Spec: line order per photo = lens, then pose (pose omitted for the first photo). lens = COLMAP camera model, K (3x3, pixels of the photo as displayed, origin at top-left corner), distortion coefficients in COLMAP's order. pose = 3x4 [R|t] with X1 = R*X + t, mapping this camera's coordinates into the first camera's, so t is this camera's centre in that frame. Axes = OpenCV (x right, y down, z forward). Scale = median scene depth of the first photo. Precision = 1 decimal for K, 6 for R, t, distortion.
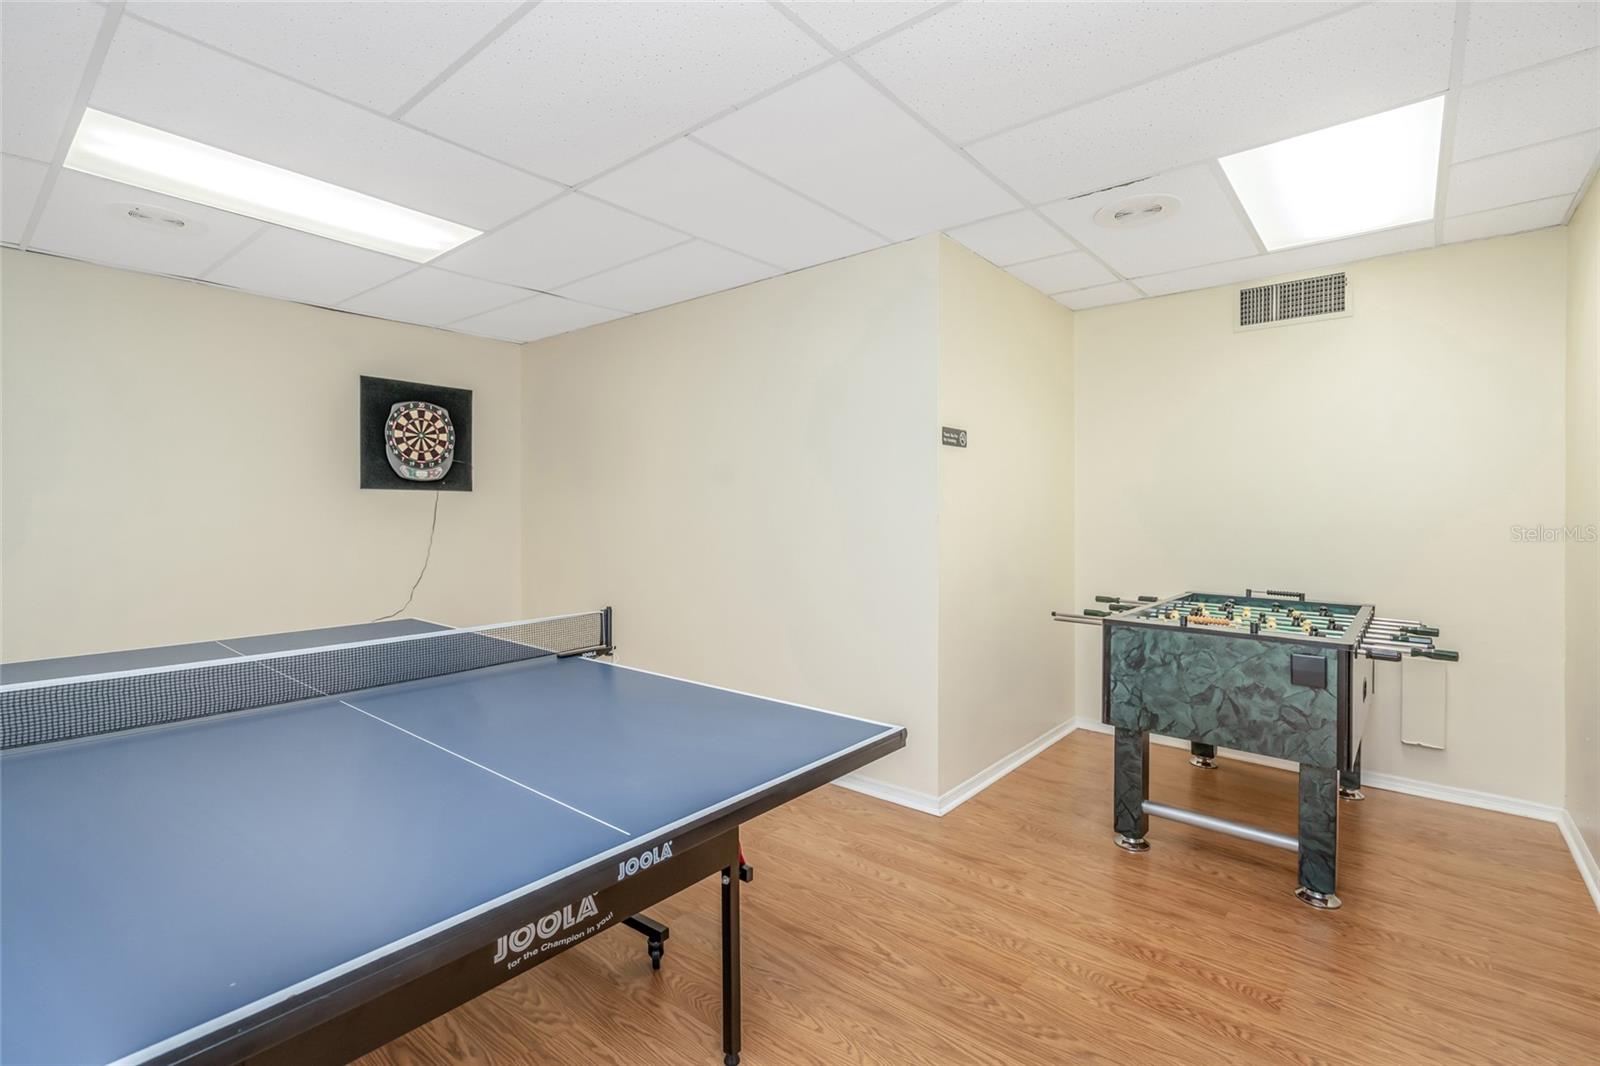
lens RADIAL K [[736.6, 0, 802.6], [0, 736.6, 526.1], [0, 0, 1]] dist [0.003848, 0.000421]
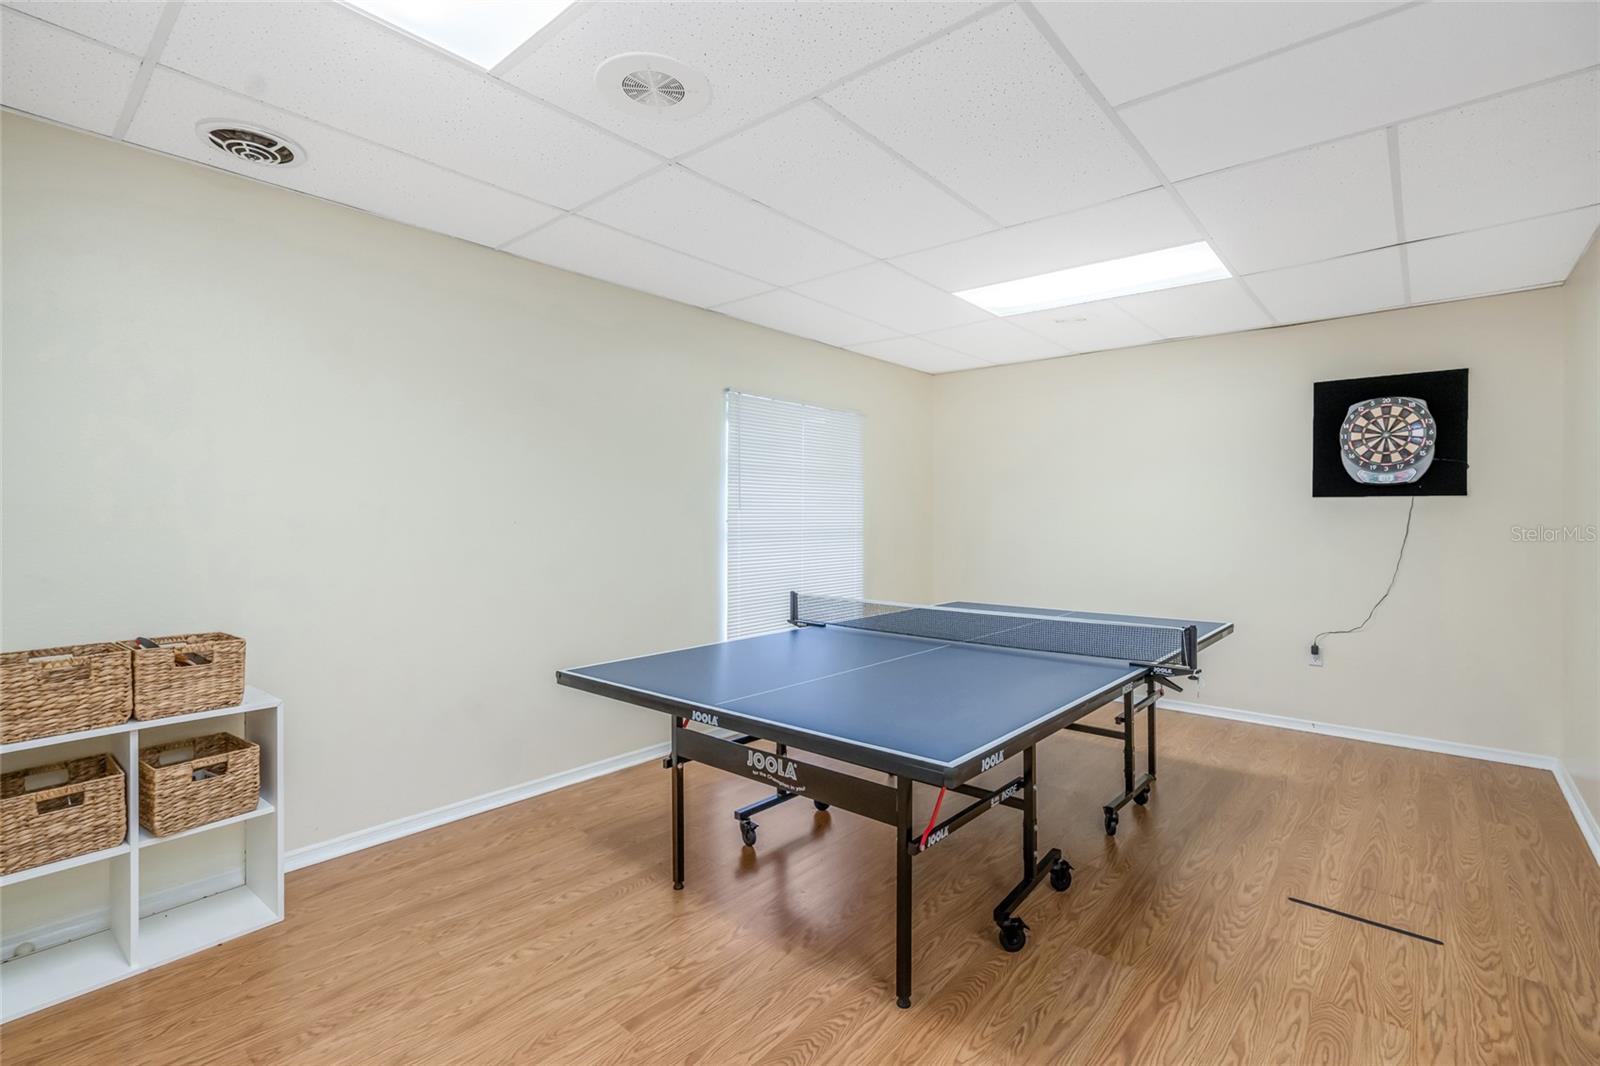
lens RADIAL K [[736.6, 0, 803.1], [0, 736.6, 525.1], [0, 0, 1]] dist [0.003848, 0.000421]
pose [[-0.016795, 0.009888, -0.999810, 0.385036], [-0.023687, 0.999667, 0.010285, -0.006611], [0.999578, 0.023855, -0.016555, 0.316898]]
